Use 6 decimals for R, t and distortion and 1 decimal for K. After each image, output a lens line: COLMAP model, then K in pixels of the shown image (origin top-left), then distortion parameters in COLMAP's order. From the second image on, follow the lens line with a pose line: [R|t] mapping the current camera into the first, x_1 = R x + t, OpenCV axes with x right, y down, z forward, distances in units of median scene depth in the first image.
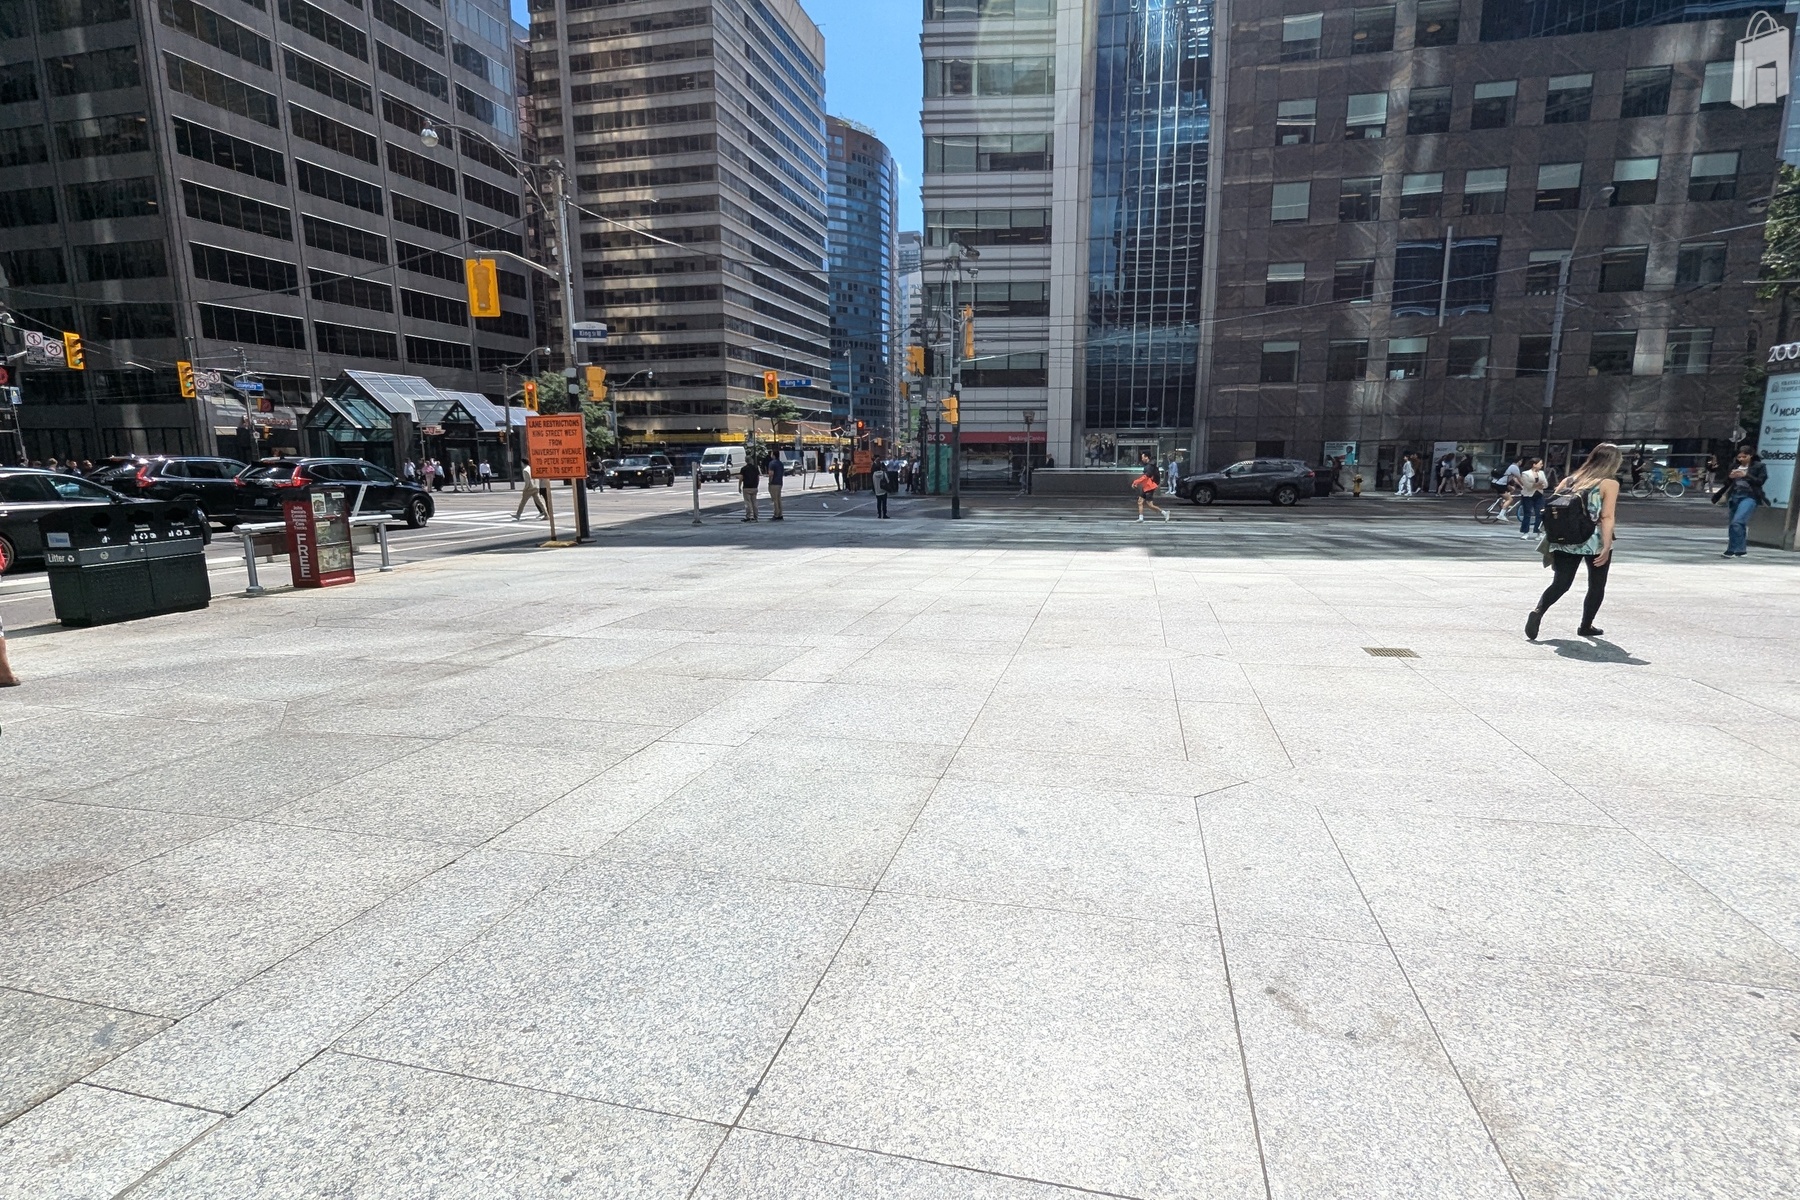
lens RADIAL K [[878.0, 0, 916.0], [0, 878.0, 602.8], [0, 0, 1]] dist [-0.001761, -0.000070]
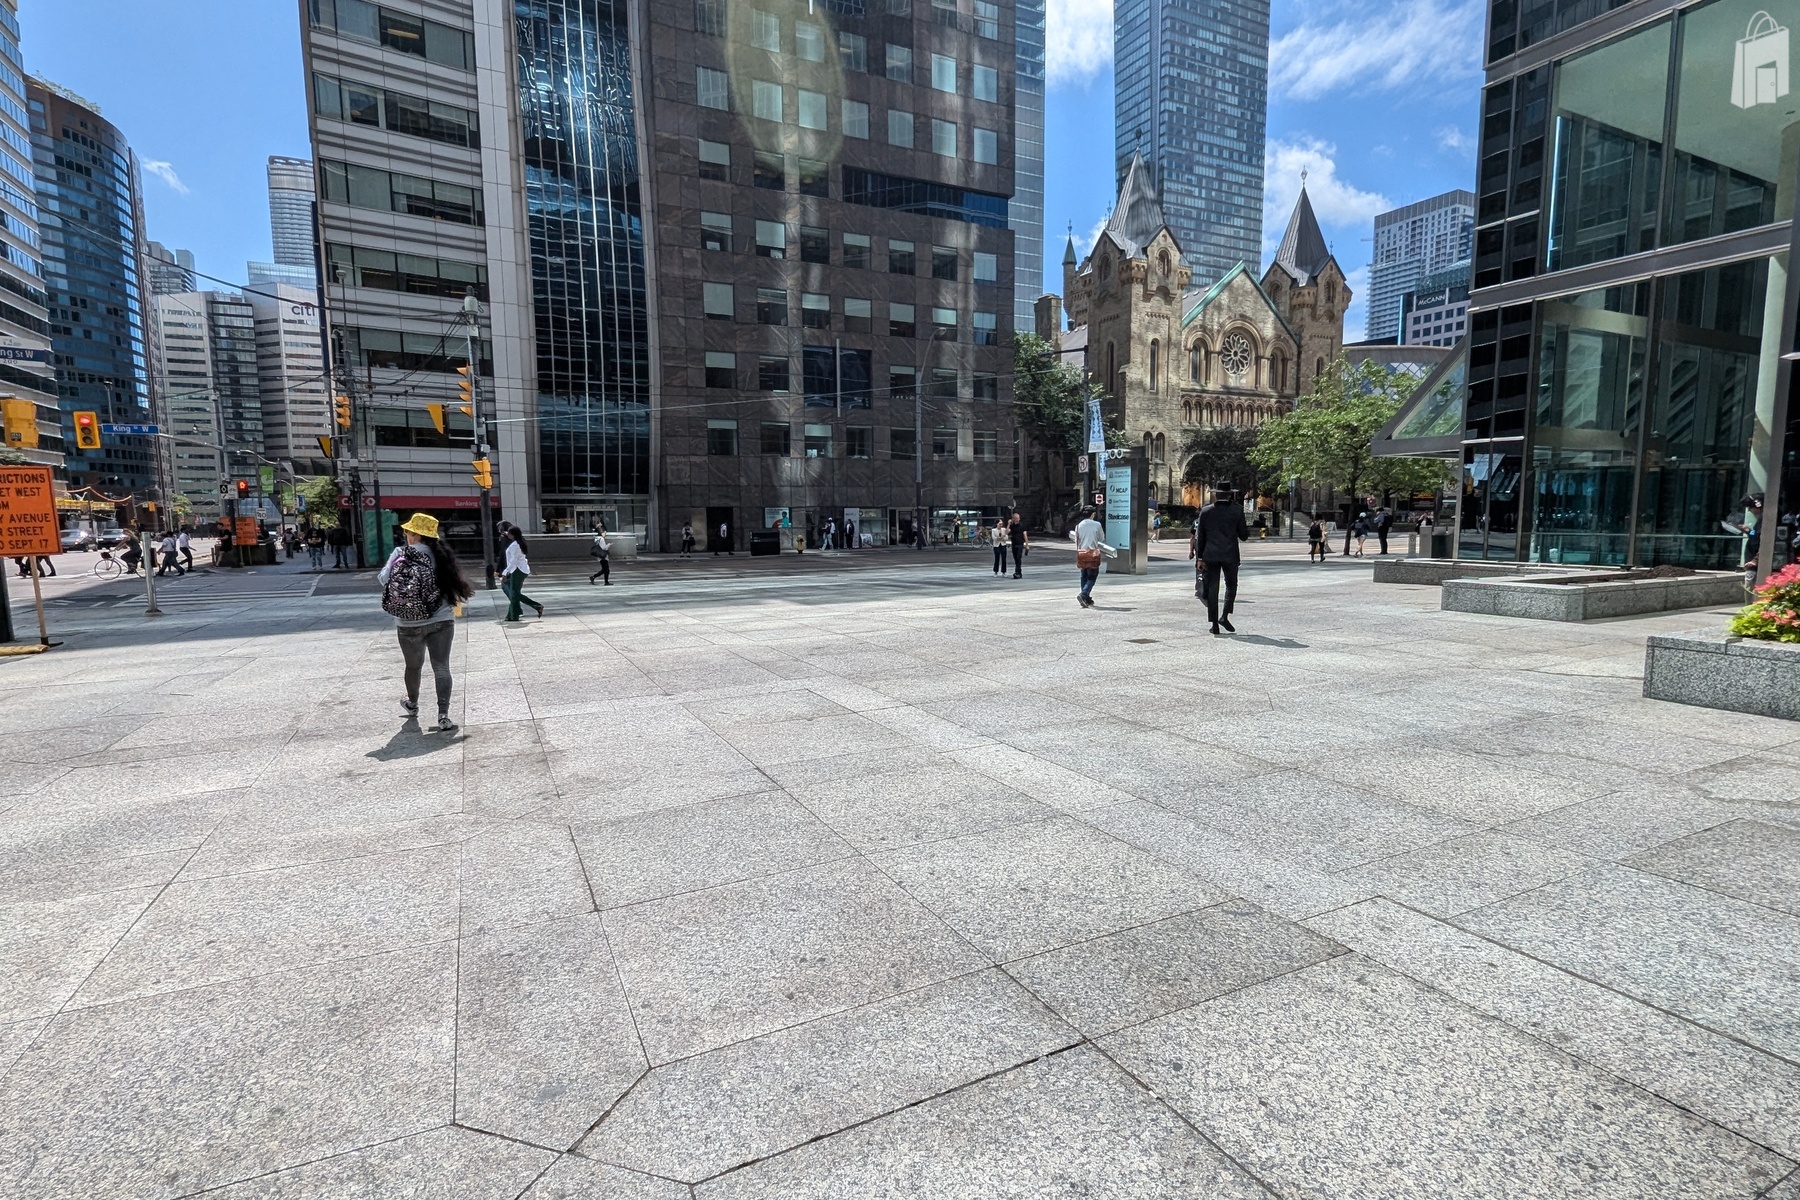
lens RADIAL K [[878.0, 0, 901.7], [0, 878.0, 606.1], [0, 0, 1]] dist [-0.001761, -0.000070]
pose [[0.763387, -0.068444, 0.642305, -0.152318], [0.113489, 0.993114, -0.029056, -0.001571], [-0.635894, 0.095075, 0.765898, 0.014407]]
